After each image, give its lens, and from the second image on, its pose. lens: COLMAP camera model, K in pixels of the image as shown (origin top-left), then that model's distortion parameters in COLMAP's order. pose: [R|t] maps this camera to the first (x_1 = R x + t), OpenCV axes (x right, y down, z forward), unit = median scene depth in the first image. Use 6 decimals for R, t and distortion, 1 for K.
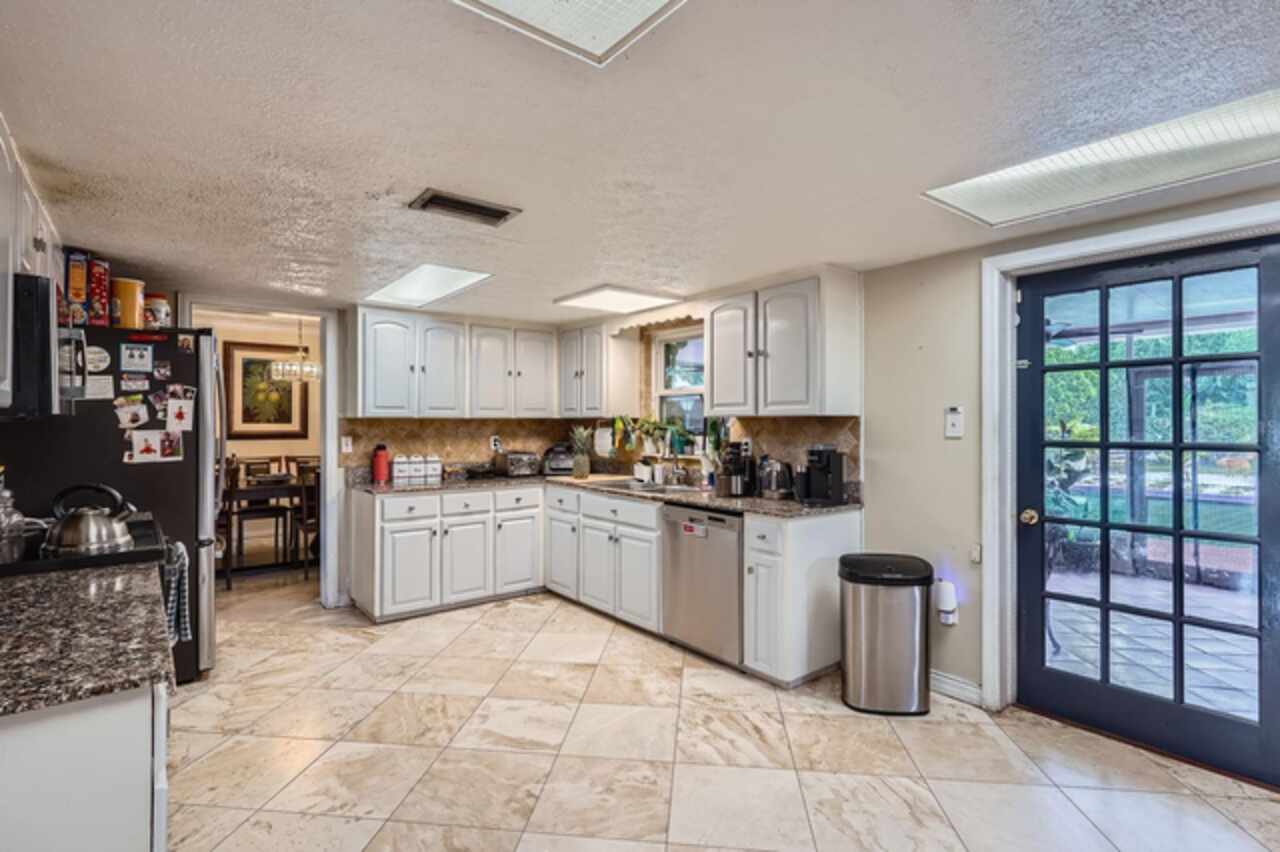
lens RADIAL K [[607.6, 0, 635.9], [0, 607.6, 420.8], [0, 0, 1]] dist [-0.001405, 0.000423]
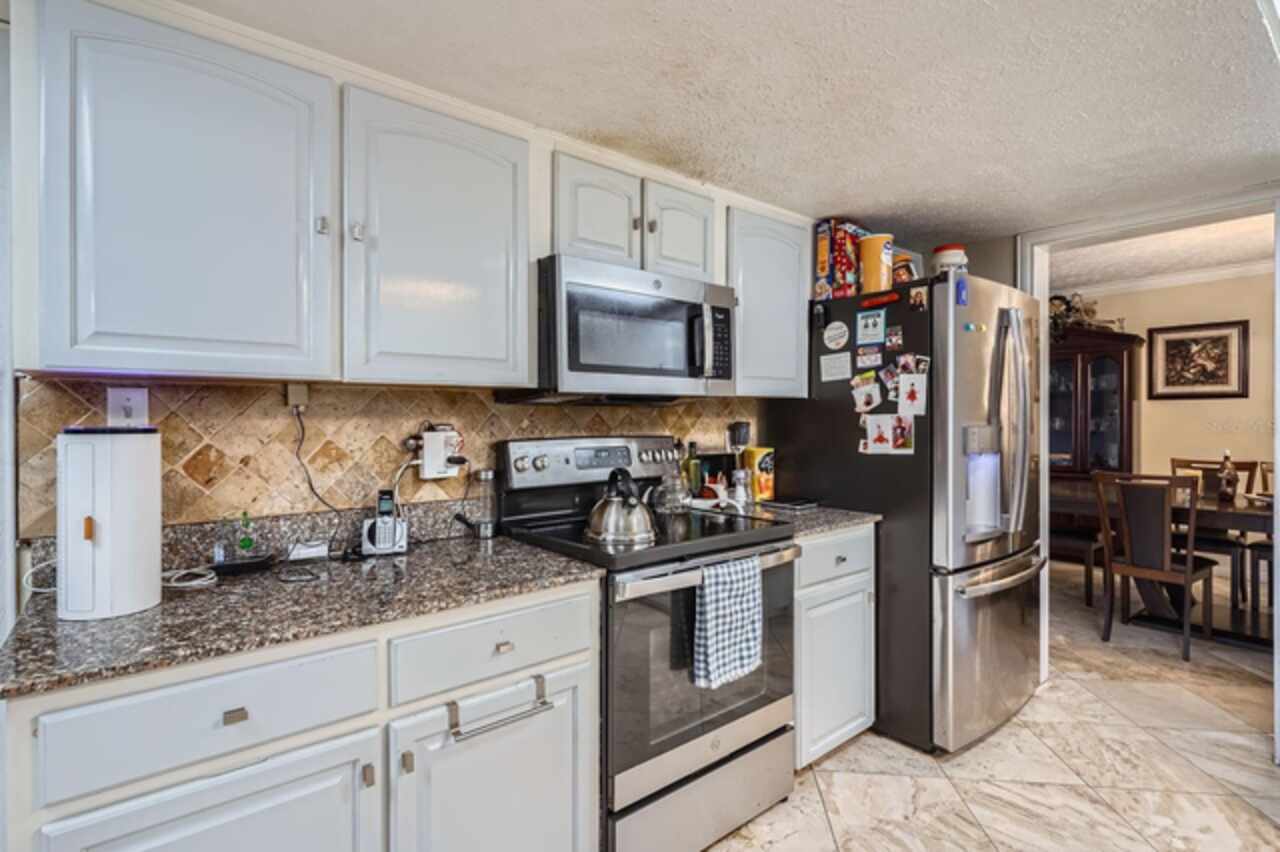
lens RADIAL K [[607.6, 0, 635.6], [0, 607.6, 423.7], [0, 0, 1]] dist [-0.001405, 0.000423]
pose [[-0.006003, 0.006722, -0.999959, 0.010471], [0.006714, 0.999955, 0.006681, 0.018807], [0.999959, -0.006673, -0.006048, 0.628463]]
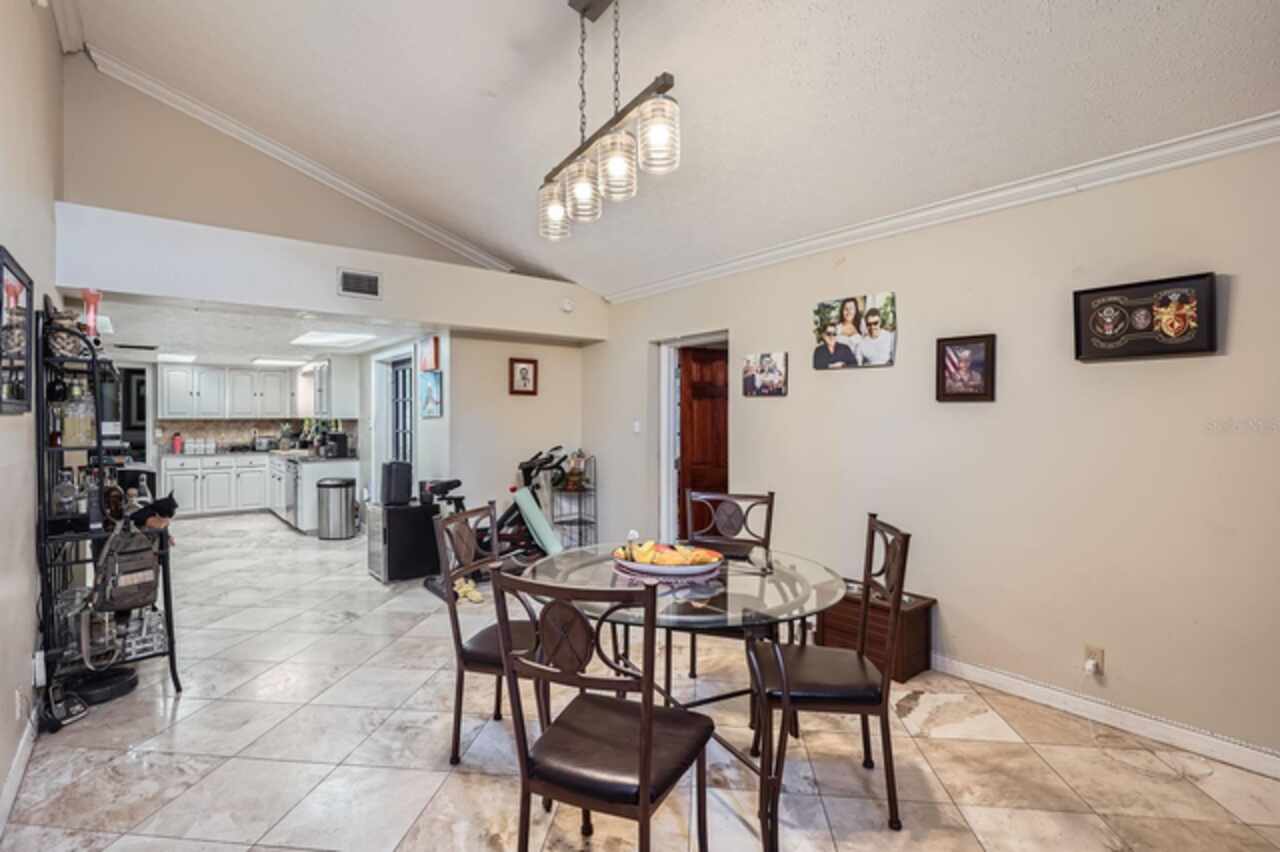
lens RADIAL K [[607.6, 0, 630.6], [0, 607.6, 417.1], [0, 0, 1]] dist [-0.001405, 0.000423]
pose [[0.999979, -0.003613, -0.005365, 1.444239], [0.003646, 0.999974, 0.006157, -0.024676], [0.005343, -0.006176, 0.999967, -1.286104]]
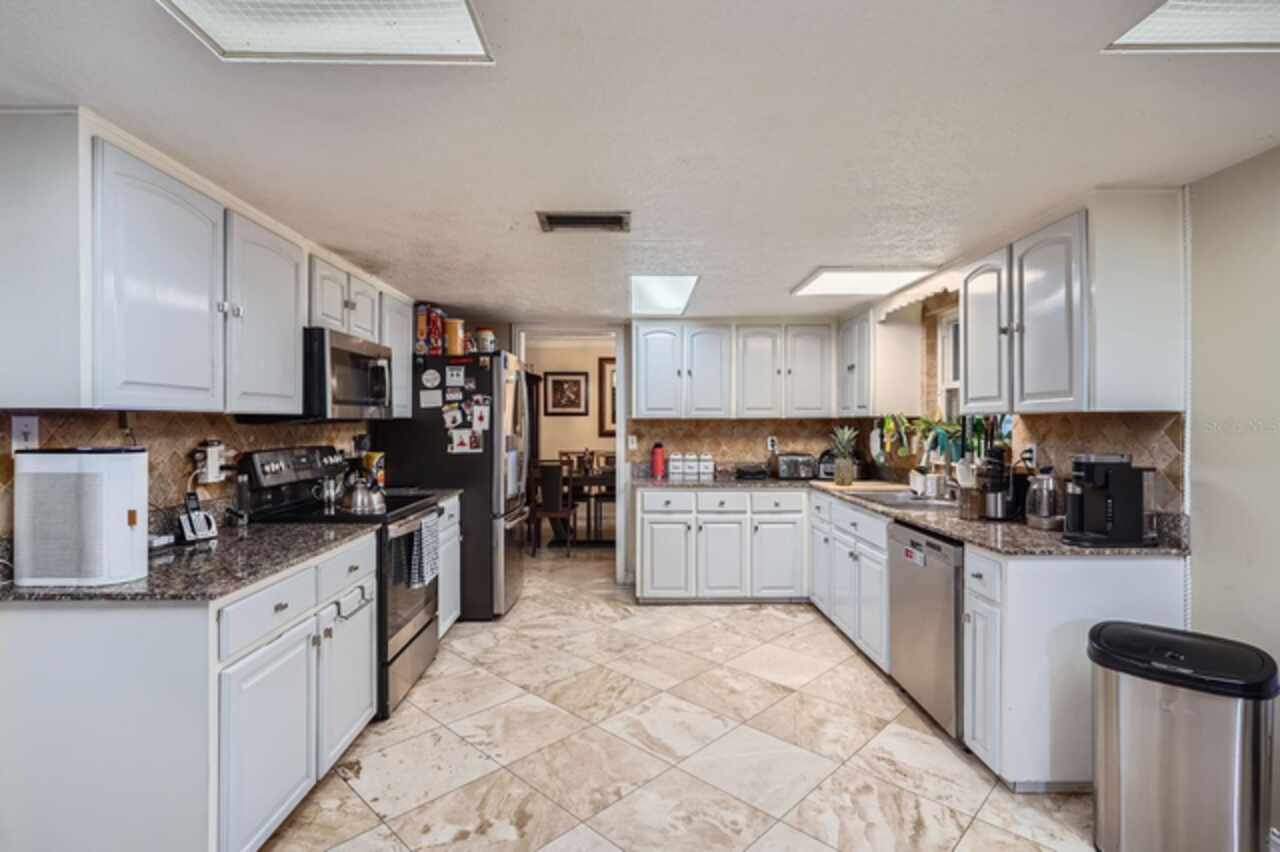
lens RADIAL K [[607.6, 0, 644.2], [0, 607.6, 425.9], [0, 0, 1]] dist [-0.001405, 0.000423]
pose [[0.794786, 0.000988, -0.606890, 0.319812], [0.004532, 0.999961, 0.007563, -0.000157], [0.606873, -0.008761, 0.794750, 0.156127]]
